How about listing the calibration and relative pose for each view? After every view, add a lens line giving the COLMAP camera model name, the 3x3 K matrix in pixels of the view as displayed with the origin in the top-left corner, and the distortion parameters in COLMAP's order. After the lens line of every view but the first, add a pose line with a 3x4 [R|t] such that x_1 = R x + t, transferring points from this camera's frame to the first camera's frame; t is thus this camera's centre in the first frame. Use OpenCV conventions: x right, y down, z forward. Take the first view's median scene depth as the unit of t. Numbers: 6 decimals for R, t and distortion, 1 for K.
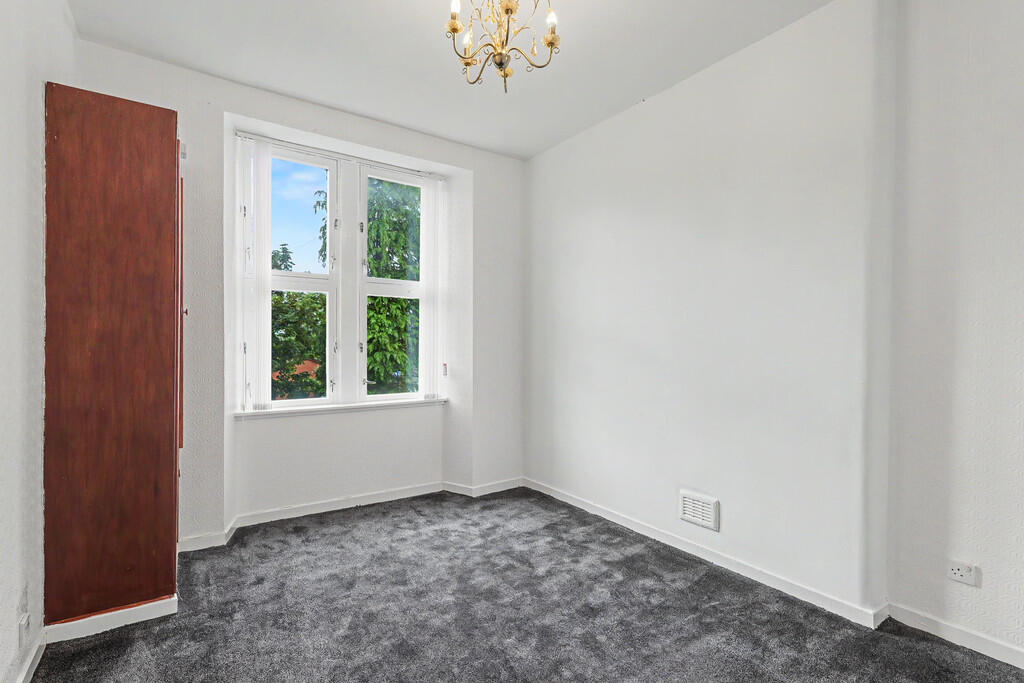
lens RADIAL K [[478.7, 0, 514.7], [0, 478.7, 343.9], [0, 0, 1]] dist [-0.000528, 0.000151]
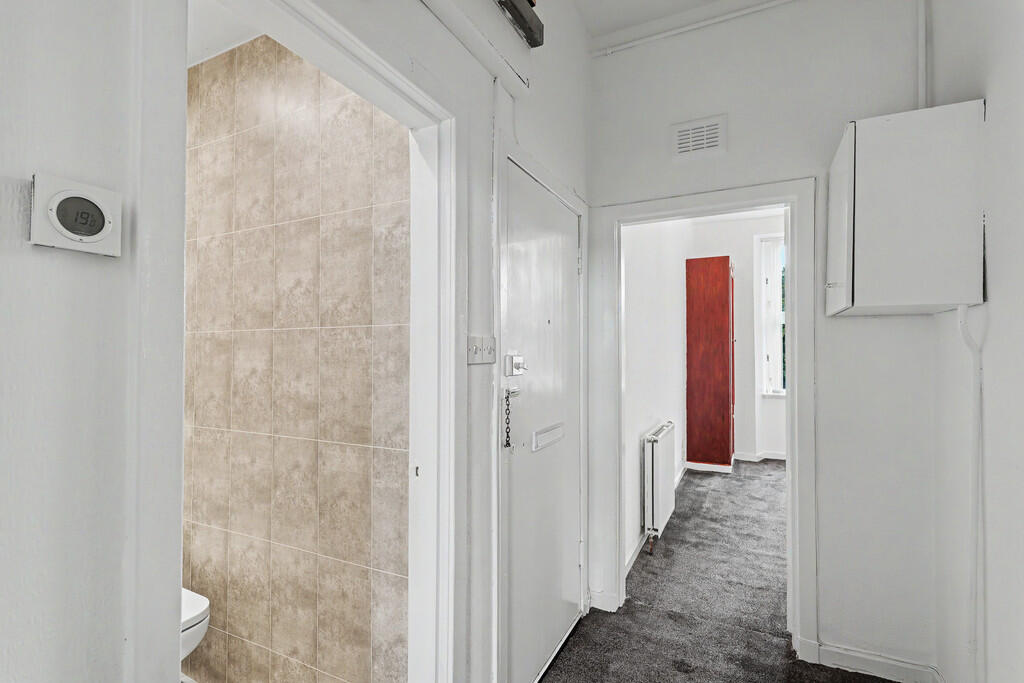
lens RADIAL K [[478.7, 0, 514.7], [0, 478.7, 343.9], [0, 0, 1]] dist [-0.000528, 0.000151]
pose [[0.481837, -0.020113, -0.876030, 0.843698], [-0.001207, 0.999720, -0.023617, -0.000061], [0.876260, 0.012437, 0.481677, -1.057204]]
